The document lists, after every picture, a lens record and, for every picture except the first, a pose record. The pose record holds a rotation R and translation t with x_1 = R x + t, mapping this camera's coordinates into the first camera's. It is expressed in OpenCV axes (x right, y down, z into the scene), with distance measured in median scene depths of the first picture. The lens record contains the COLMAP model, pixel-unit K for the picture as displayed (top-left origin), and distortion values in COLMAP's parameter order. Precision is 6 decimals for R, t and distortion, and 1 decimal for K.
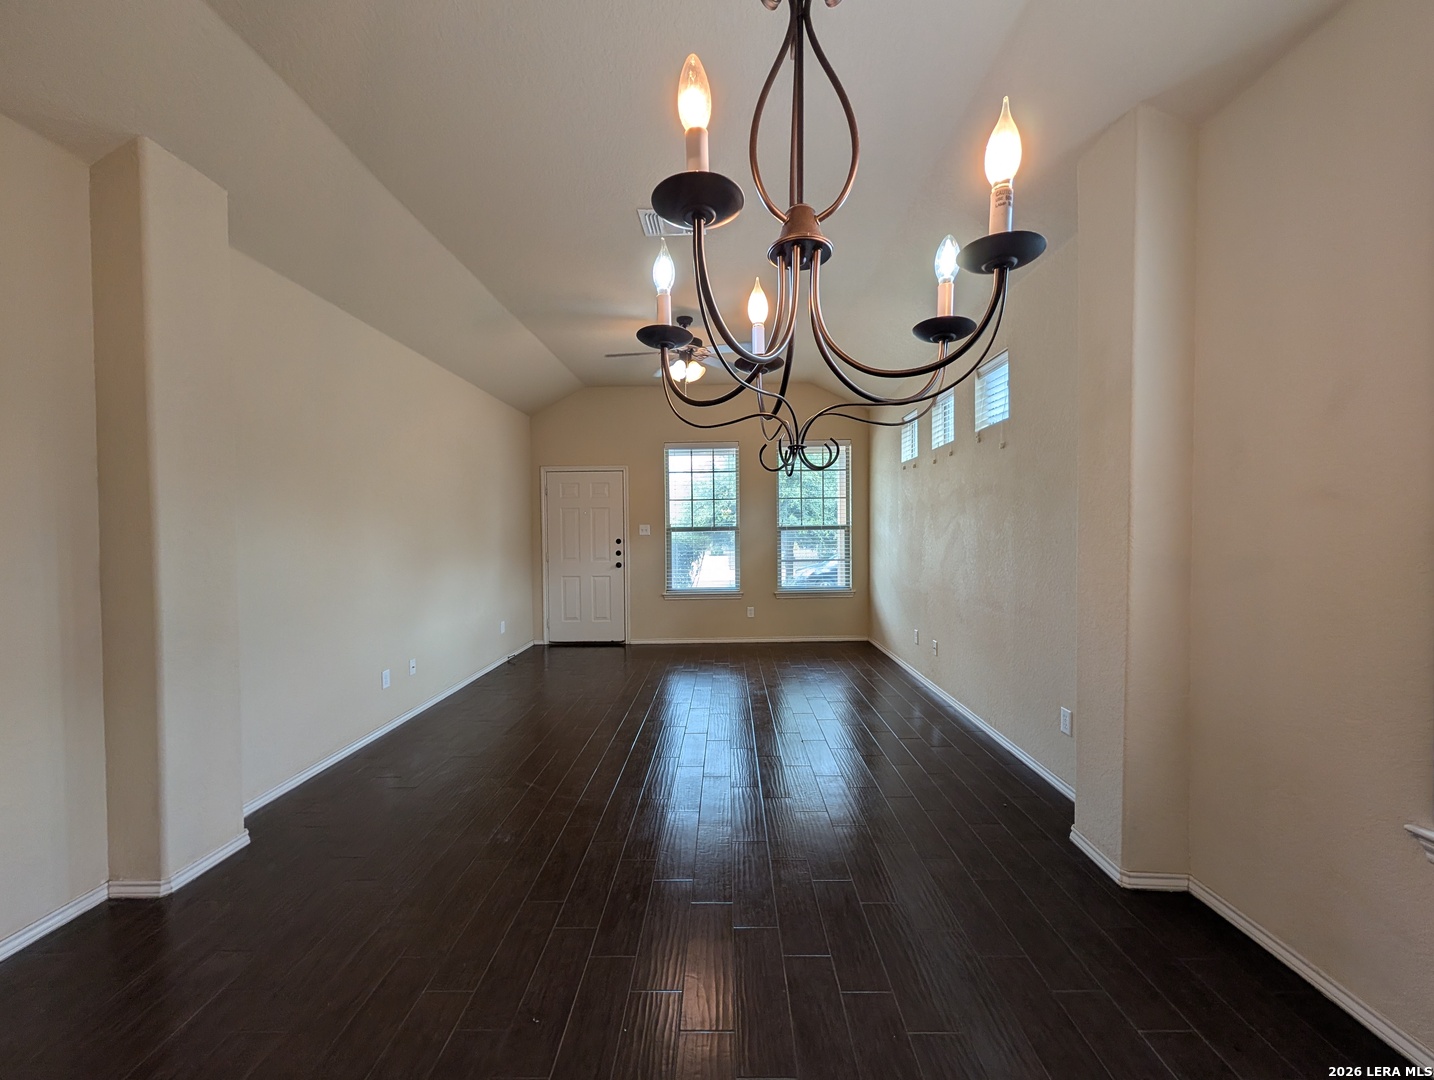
lens RADIAL K [[542.8, 0, 719.3], [0, 542.8, 541.1], [0, 0, 1]] dist [0.000749, 0.000349]
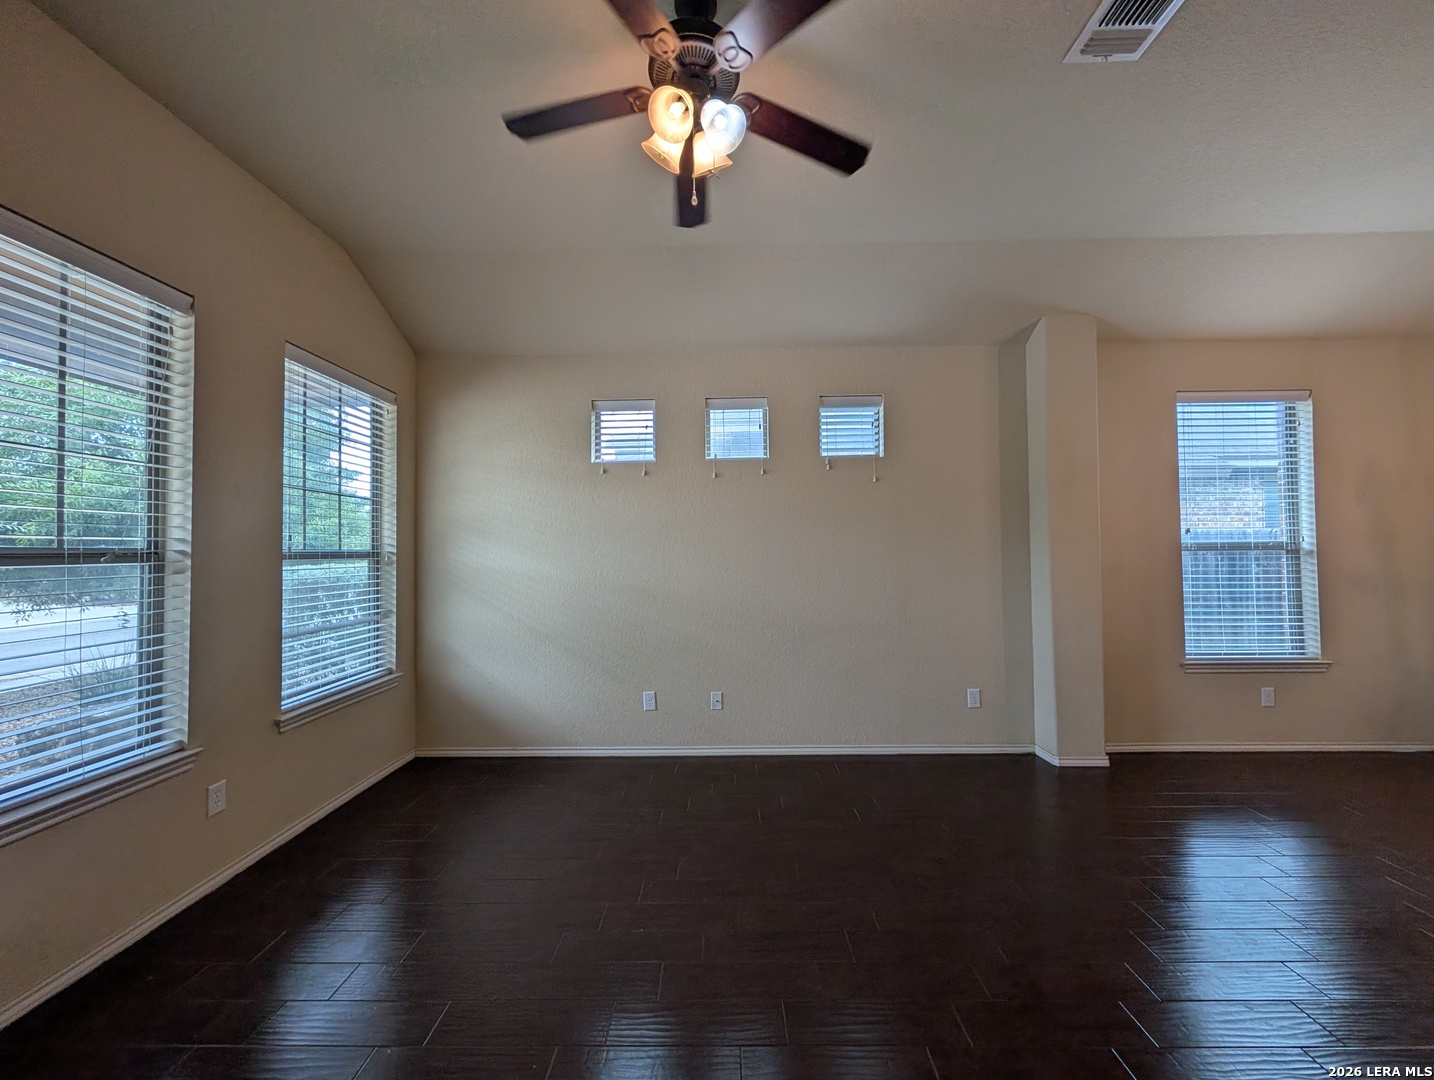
lens RADIAL K [[542.8, 0, 711.6], [0, 542.8, 539.3], [0, 0, 1]] dist [0.000749, 0.000349]
pose [[0.001937, 0.036717, 0.999324, -0.297938], [0.031579, 0.998825, -0.036760, -0.011612], [-0.999499, 0.031629, 0.000776, 0.691582]]
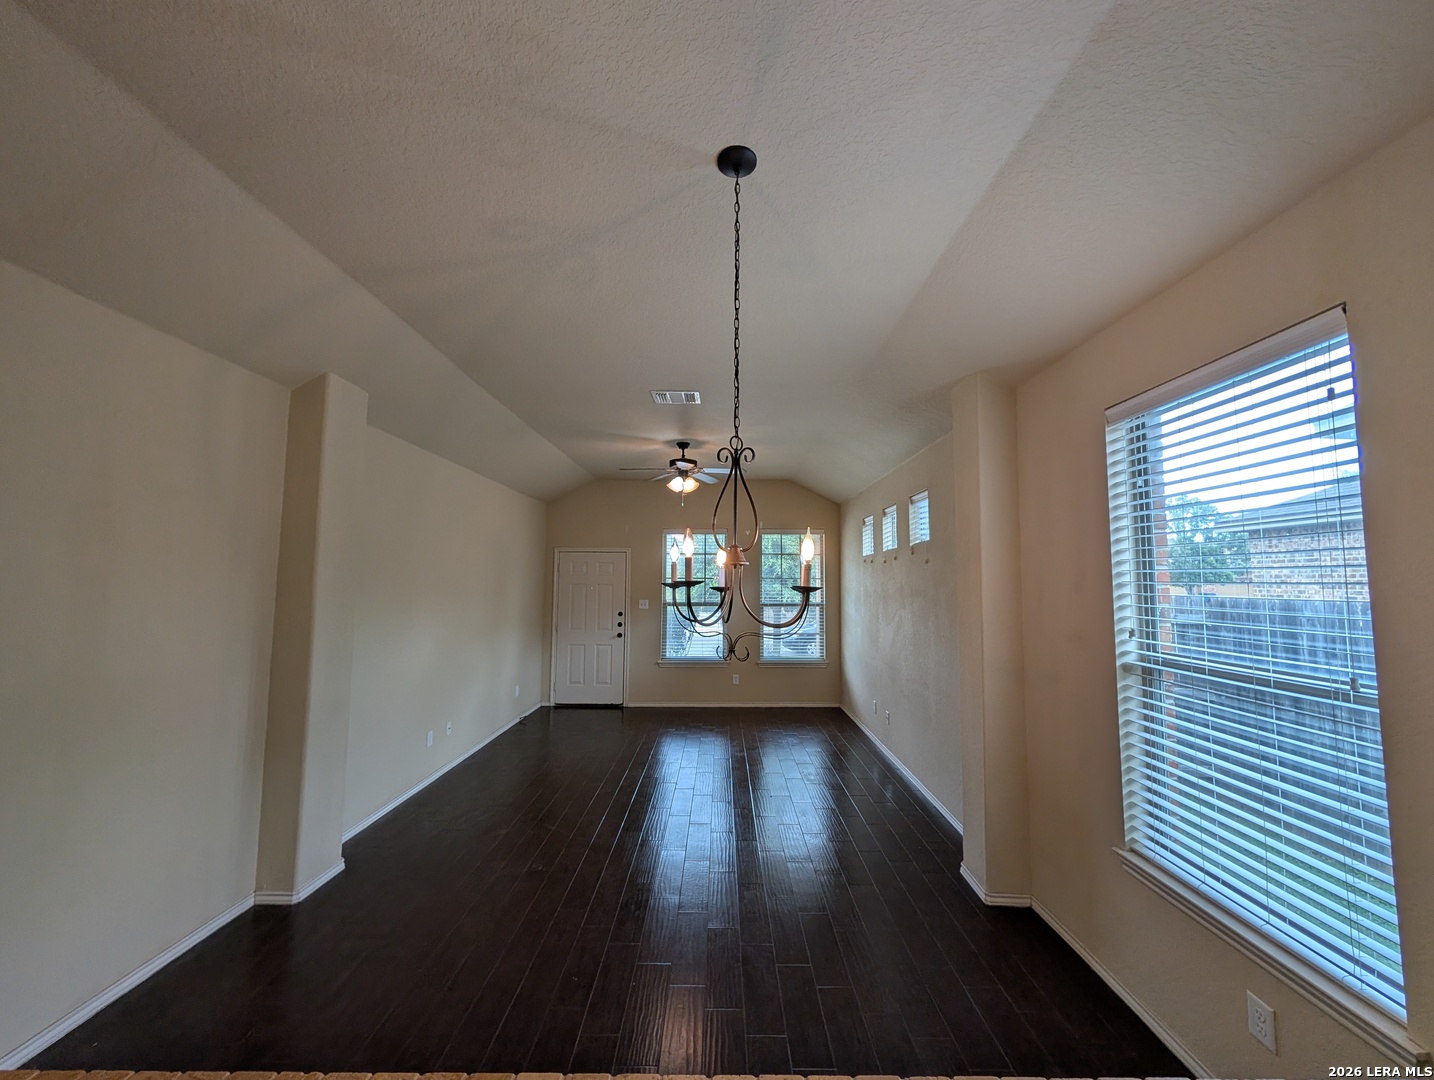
lens RADIAL K [[542.8, 0, 719.7], [0, 542.8, 538.0], [0, 0, 1]] dist [0.000749, 0.000349]
pose [[0.999755, 0.019125, 0.011166, 0.006413], [-0.017888, 0.994631, -0.101924, -0.046299], [-0.013055, 0.101700, 0.994729, -0.150326]]
